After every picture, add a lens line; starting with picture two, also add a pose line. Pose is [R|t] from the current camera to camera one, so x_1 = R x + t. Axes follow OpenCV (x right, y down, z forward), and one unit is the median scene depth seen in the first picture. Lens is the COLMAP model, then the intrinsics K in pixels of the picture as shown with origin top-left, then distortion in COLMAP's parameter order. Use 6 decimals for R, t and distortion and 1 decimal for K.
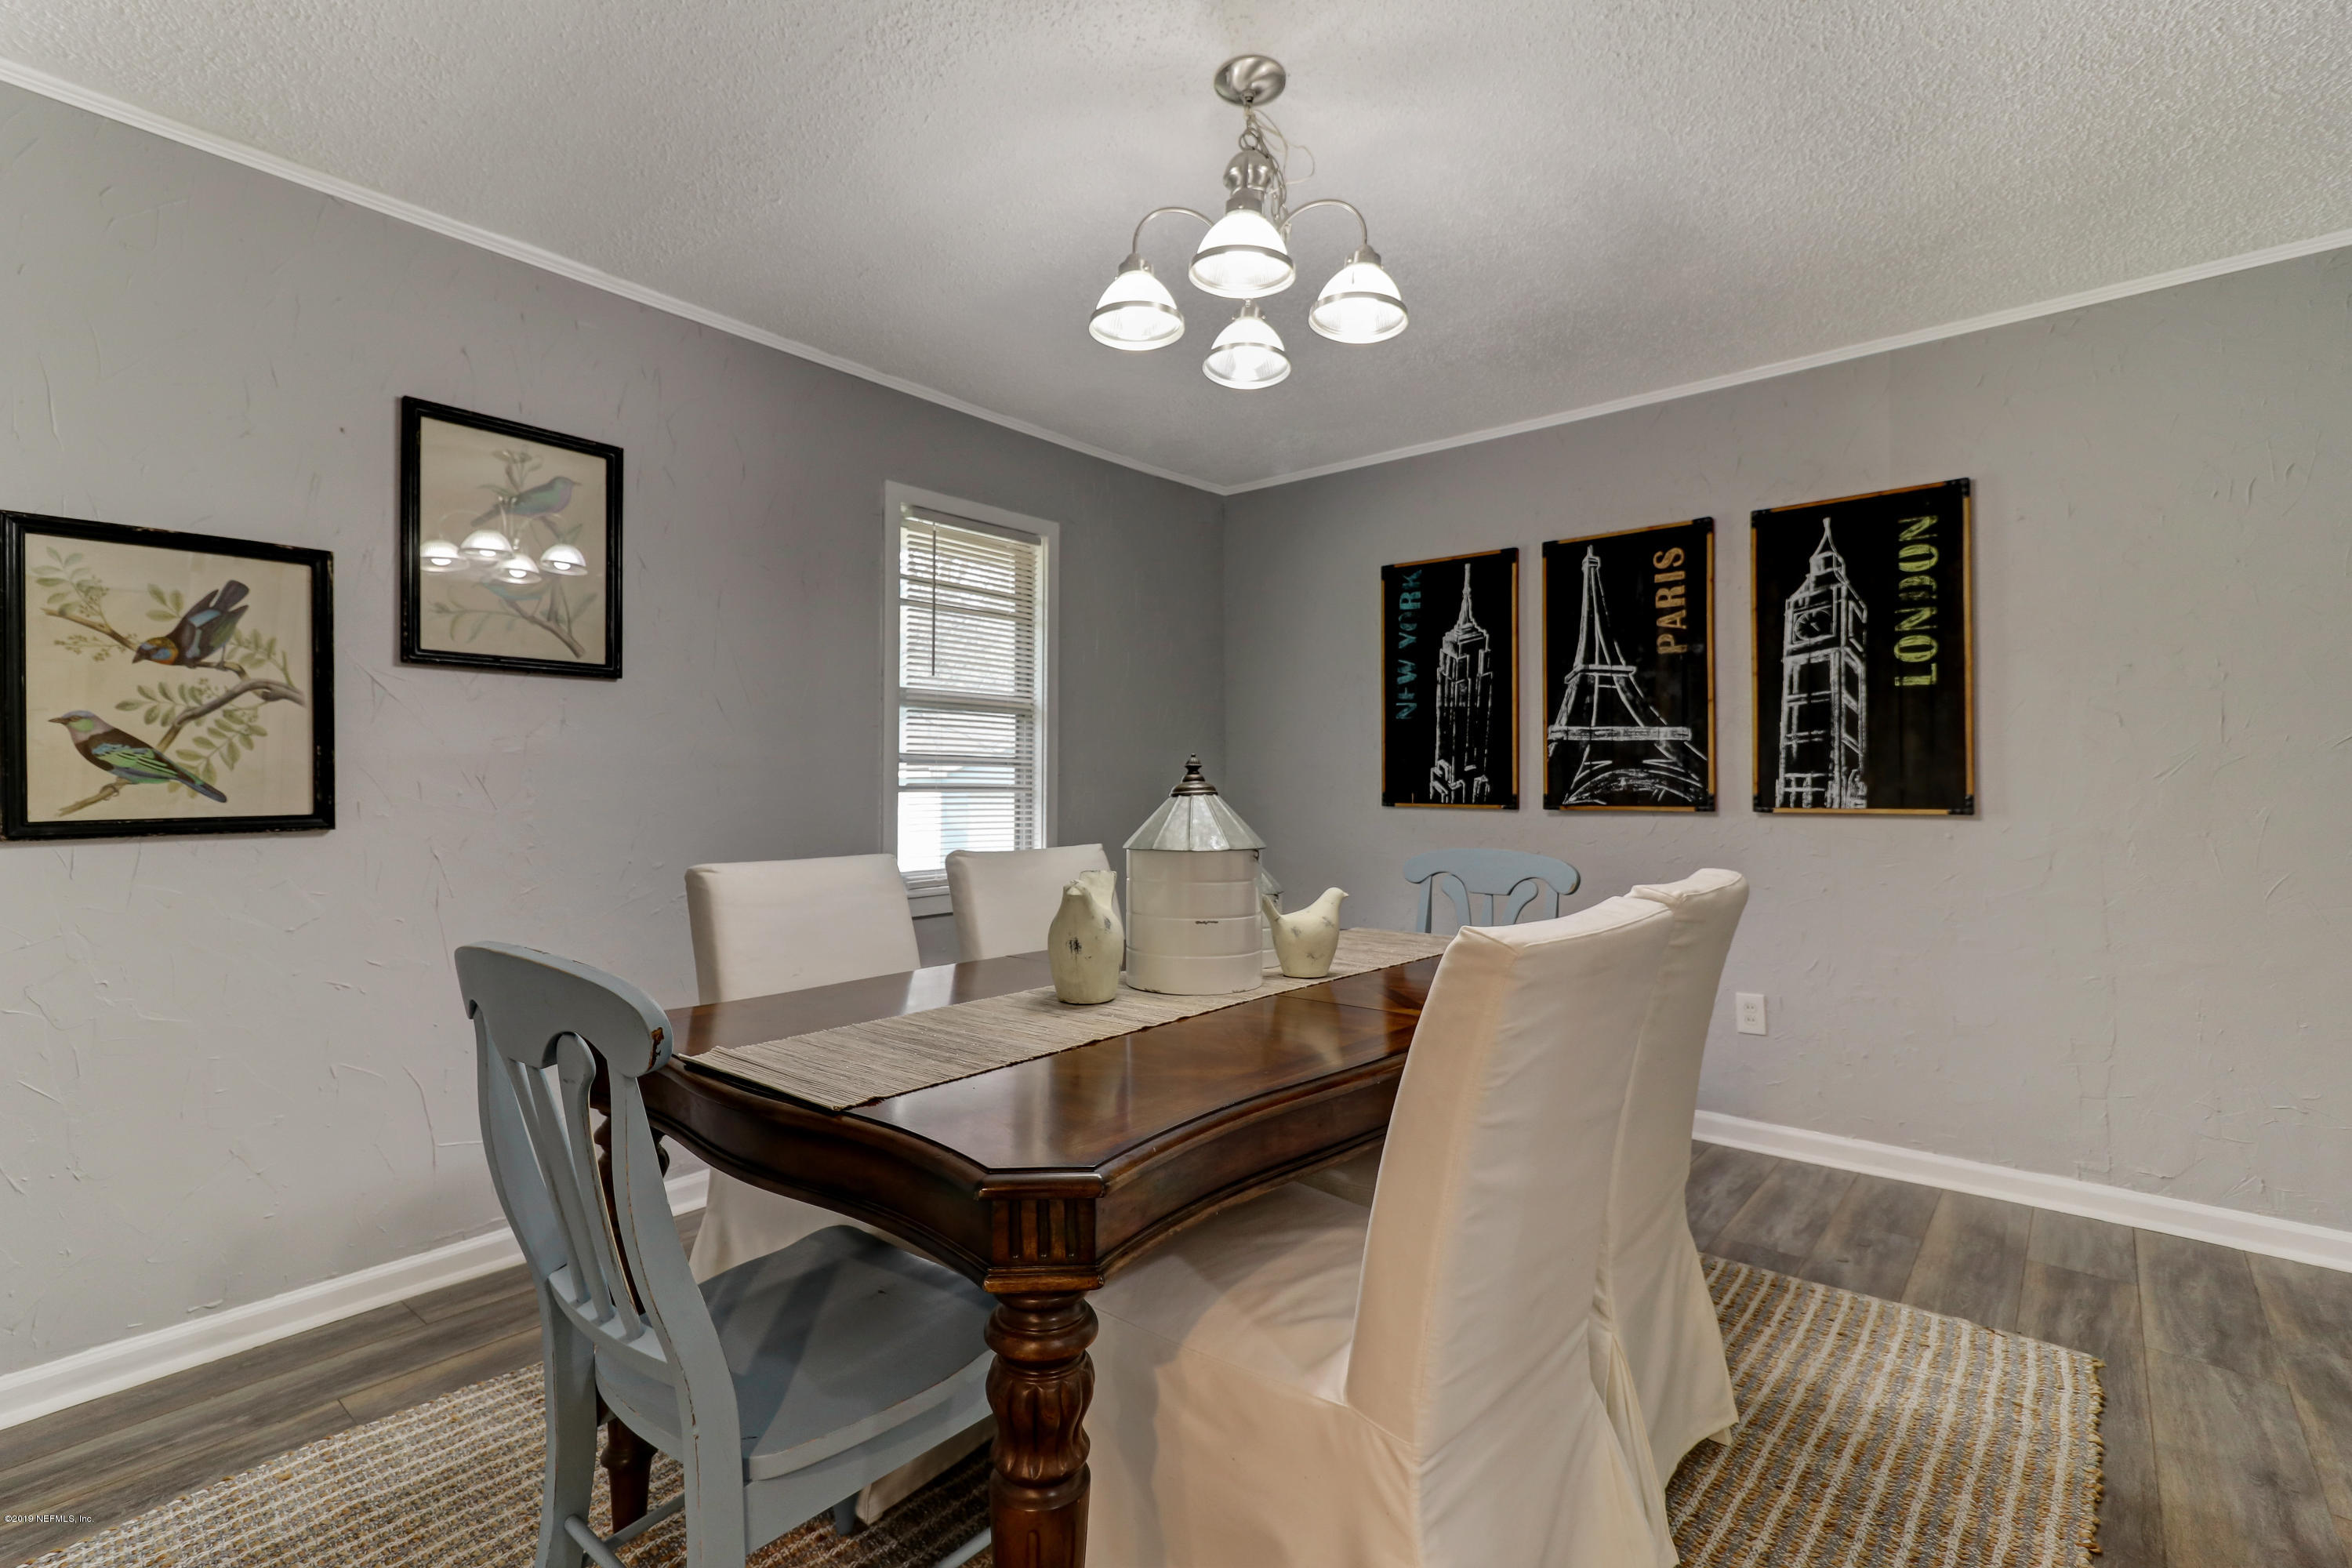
lens RADIAL K [[1070.4, 0, 1168.1], [0, 1070.4, 787.0], [0, 0, 1]] dist [0.017165, 0.000277]
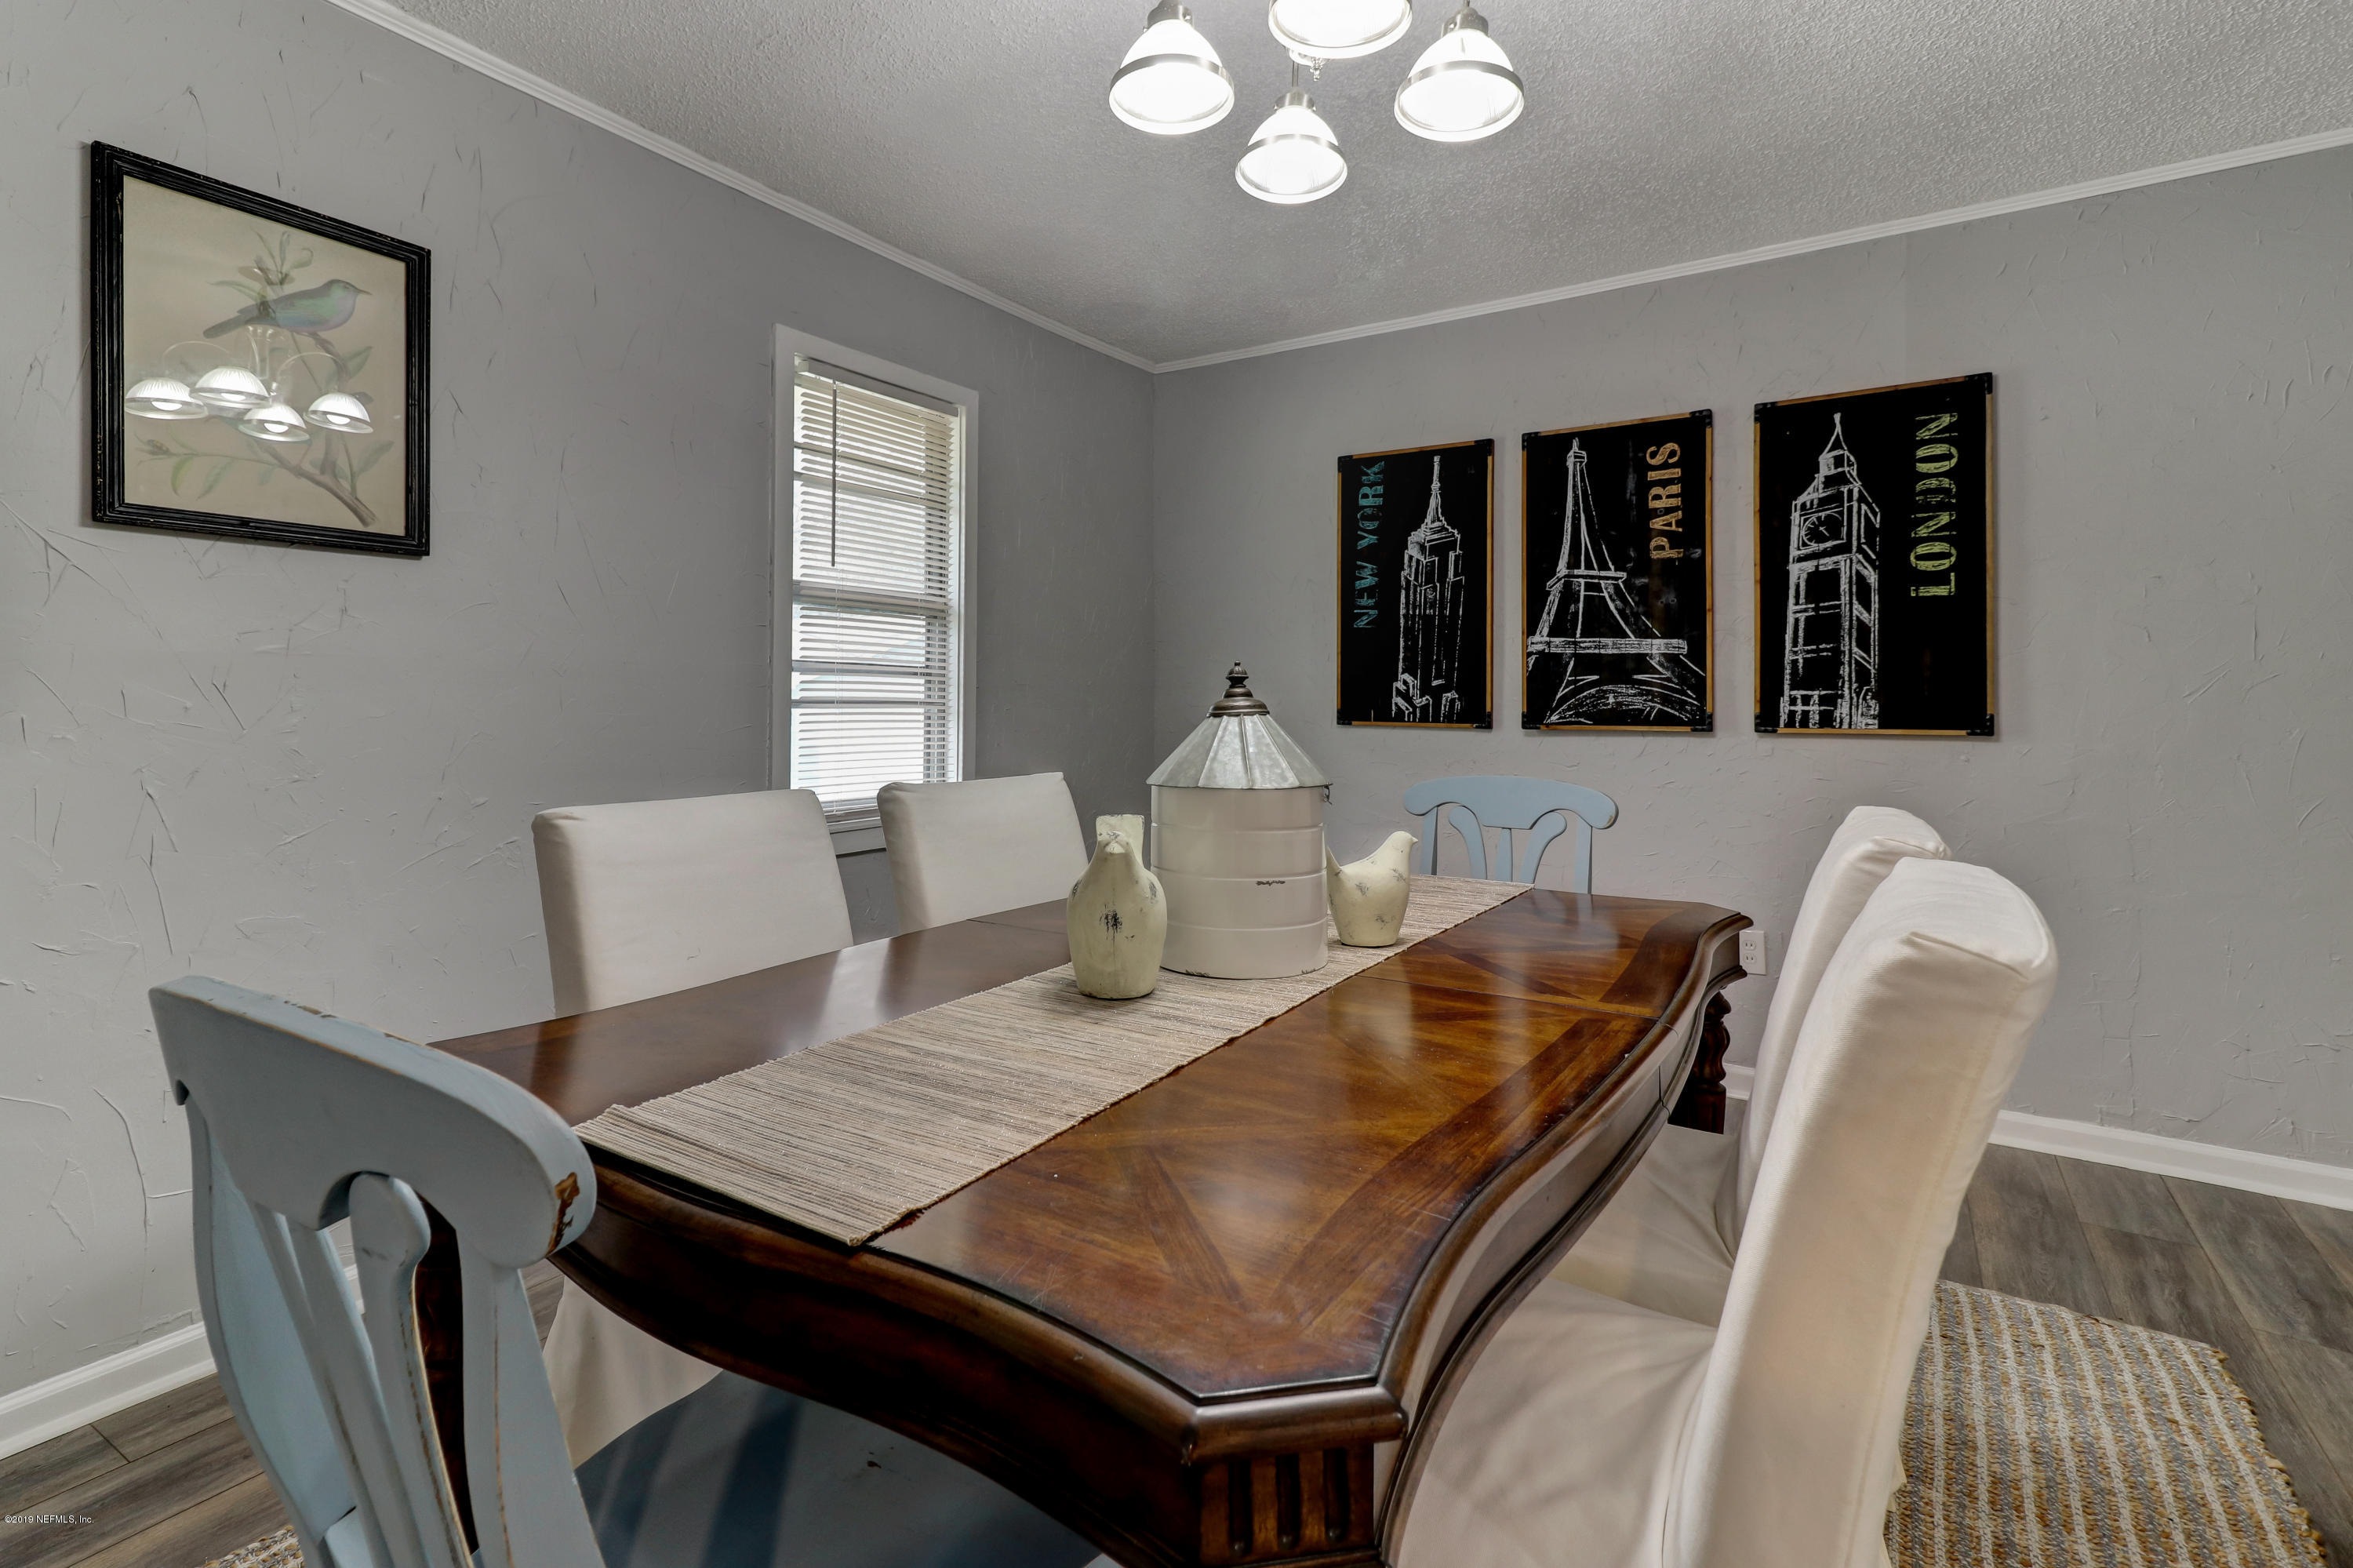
lens RADIAL K [[1107.5, 0, 1170.9], [0, 1107.5, 705.6], [0, 0, 1]] dist [0.018698, -0.000380]
pose [[0.991601, 0.003229, 0.129297, -0.074183], [-0.003688, 0.999988, 0.003317, -0.000909], [-0.129285, -0.003766, 0.991600, 0.124588]]
